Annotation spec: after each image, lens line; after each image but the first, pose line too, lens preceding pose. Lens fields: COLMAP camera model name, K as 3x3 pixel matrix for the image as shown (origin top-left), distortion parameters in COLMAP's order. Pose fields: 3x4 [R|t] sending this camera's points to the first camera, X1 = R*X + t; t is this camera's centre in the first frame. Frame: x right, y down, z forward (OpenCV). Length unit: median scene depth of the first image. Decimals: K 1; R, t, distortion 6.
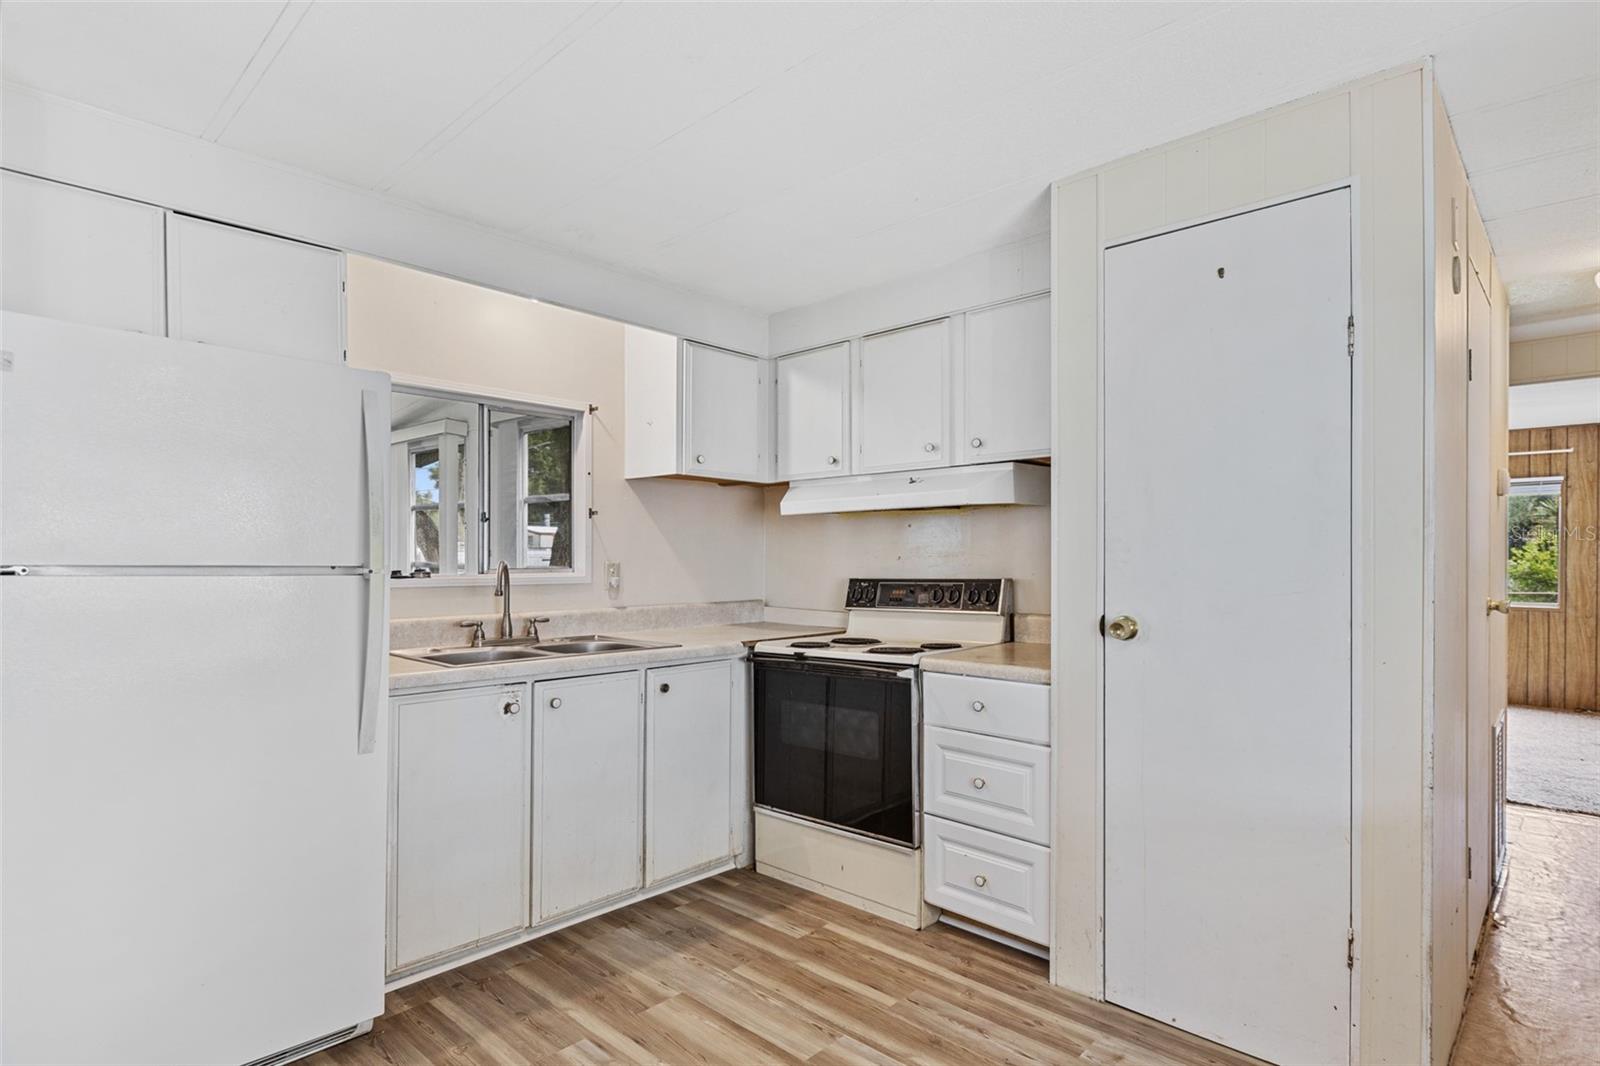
lens RADIAL K [[833.4, 0, 795.2], [0, 833.4, 558.2], [0, 0, 1]] dist [-0.001647, 0.001156]
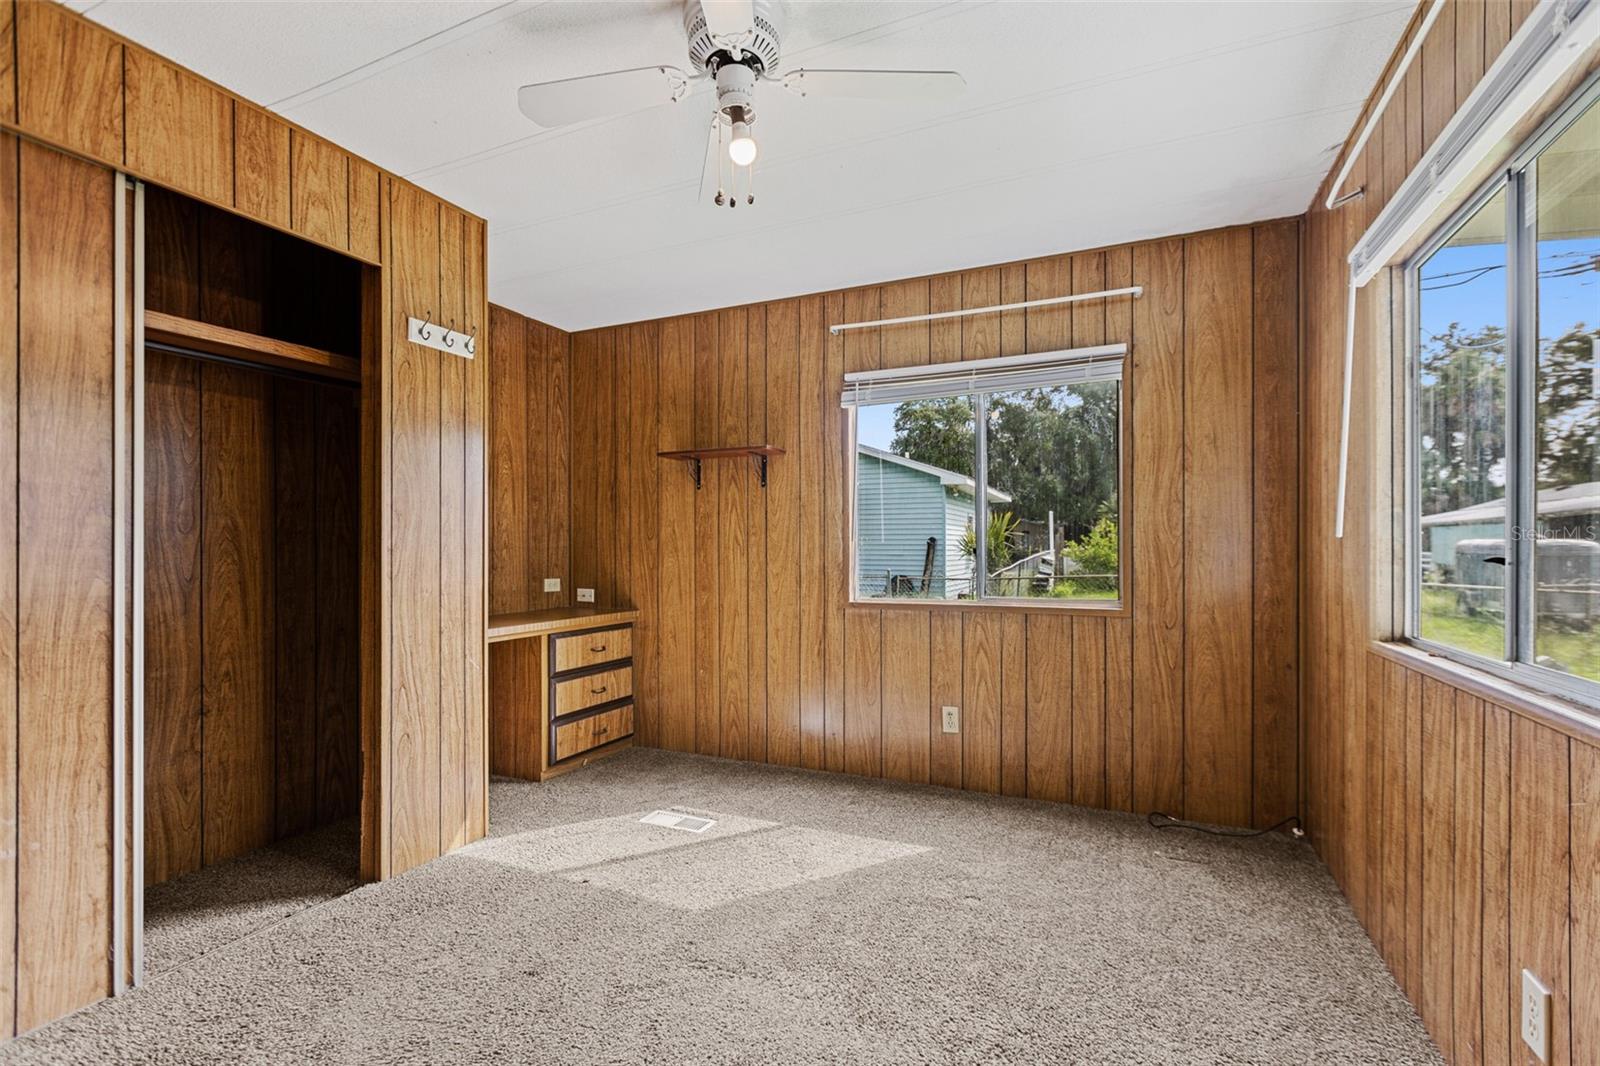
lens RADIAL K [[722.7, 0, 791.6], [0, 722.7, 535.5], [0, 0, 1]] dist [-0.000431, 0.000647]
pose [[0.948447, 0.006168, 0.316876, 1.155619], [-0.000272, 0.999826, -0.018647, 0.046599], [-0.316936, 0.017600, 0.948284, 1.271094]]
